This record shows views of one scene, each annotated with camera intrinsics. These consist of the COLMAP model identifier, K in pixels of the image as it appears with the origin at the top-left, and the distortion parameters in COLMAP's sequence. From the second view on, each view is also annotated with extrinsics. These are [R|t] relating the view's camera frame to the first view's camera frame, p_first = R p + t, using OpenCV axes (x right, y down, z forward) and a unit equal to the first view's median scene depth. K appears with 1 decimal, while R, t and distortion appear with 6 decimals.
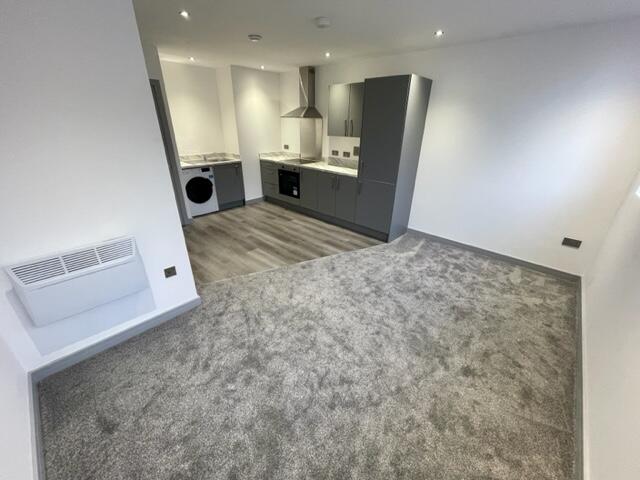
lens RADIAL K [[257.2, 0, 321.1], [0, 257.2, 239.9], [0, 0, 1]] dist [-0.000372, -0.000091]
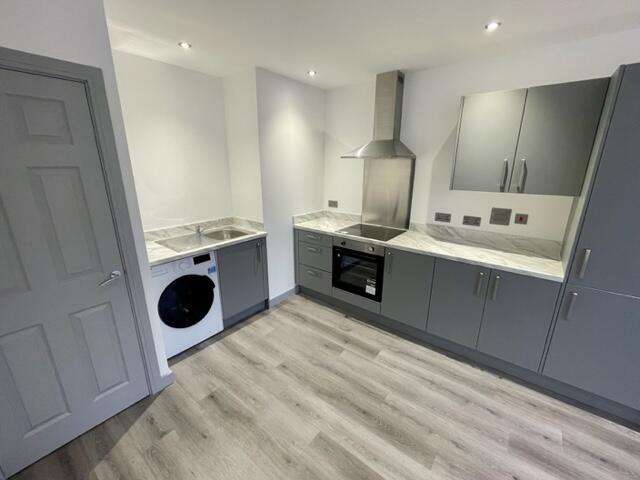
lens RADIAL K [[267.5, 0, 320.0], [0, 267.5, 240.0], [0, 0, 1]] dist [-0.003009, -0.000529]
pose [[0.997129, -0.031495, 0.068865, -0.253255], [0.041820, 0.987177, -0.154052, -0.216570], [-0.063130, 0.156489, 0.985660, 0.466783]]
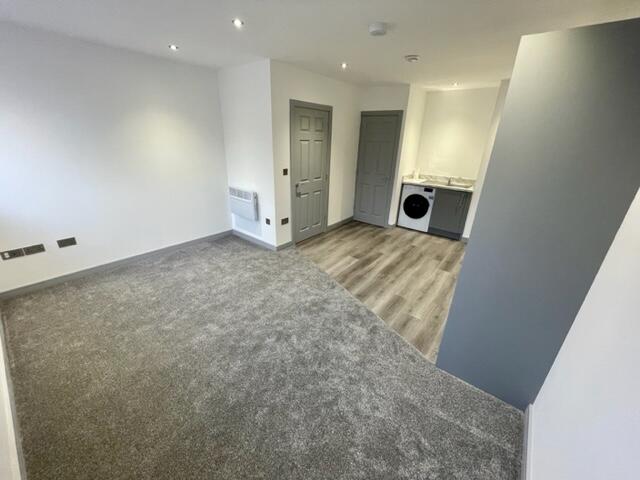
lens RADIAL K [[257.2, 0, 321.1], [0, 257.2, 239.9], [0, 0, 1]] dist [-0.000372, -0.000091]
pose [[0.066333, 0.357020, -0.931738, 0.534350], [-0.445999, 0.845928, 0.292388, -0.211266], [0.892572, 0.396159, 0.215344, 0.472851]]
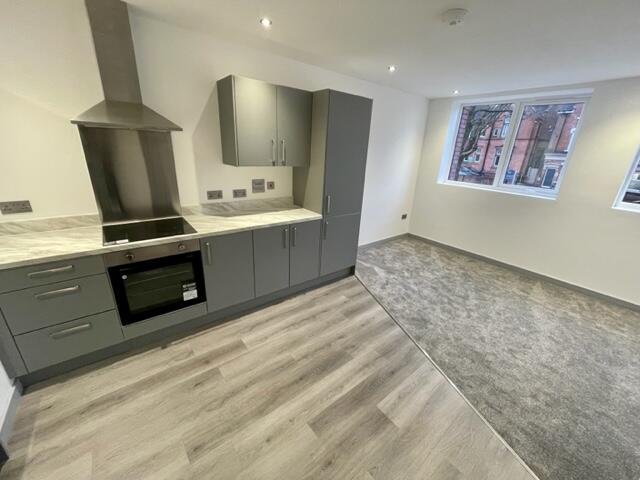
lens RADIAL K [[257.2, 0, 321.1], [0, 257.2, 239.9], [0, 0, 1]] dist [-0.000372, -0.000091]
pose [[0.155031, -0.340857, 0.927244, -0.469046], [0.374466, 0.888826, 0.264126, -0.317680], [-0.914188, 0.306274, 0.265435, 0.682011]]
